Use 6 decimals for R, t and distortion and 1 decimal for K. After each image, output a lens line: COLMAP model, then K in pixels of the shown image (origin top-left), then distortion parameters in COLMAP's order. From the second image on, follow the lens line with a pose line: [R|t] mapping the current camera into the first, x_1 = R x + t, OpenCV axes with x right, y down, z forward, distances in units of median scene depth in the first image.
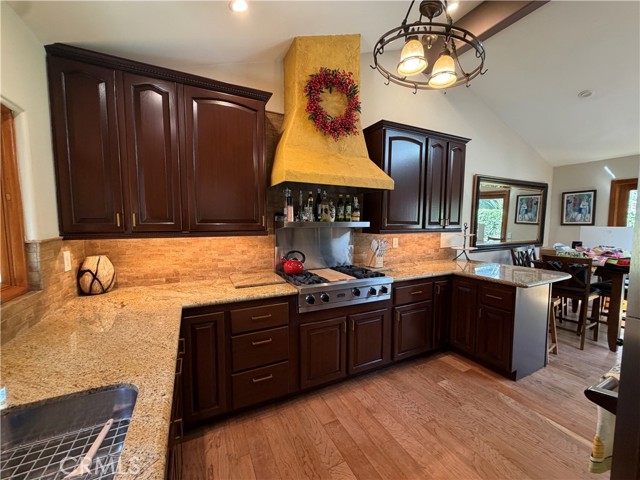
lens RADIAL K [[256.5, 0, 318.0], [0, 256.5, 239.7], [0, 0, 1]] dist [0.001198, 0.000380]
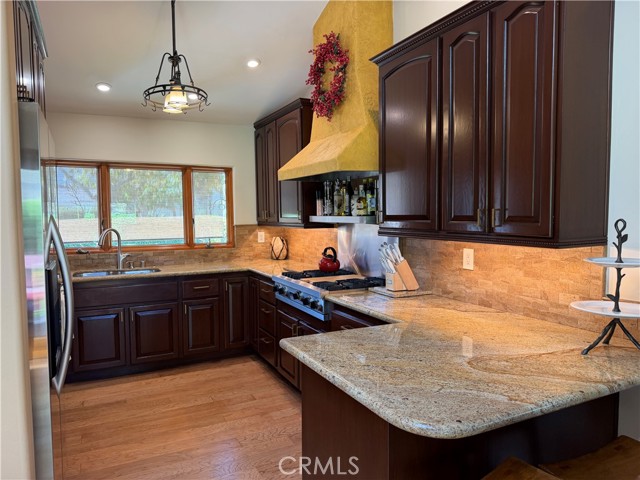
lens RADIAL K [[453.7, 0, 319.9], [0, 453.7, 240.4], [0, 0, 1]] dist [0.038716, -0.032791]
pose [[0.007134, 0.068673, -0.997614, 1.173777], [-0.046948, 0.996562, 0.068264, -0.068797], [0.998872, 0.046349, 0.010333, 0.731188]]
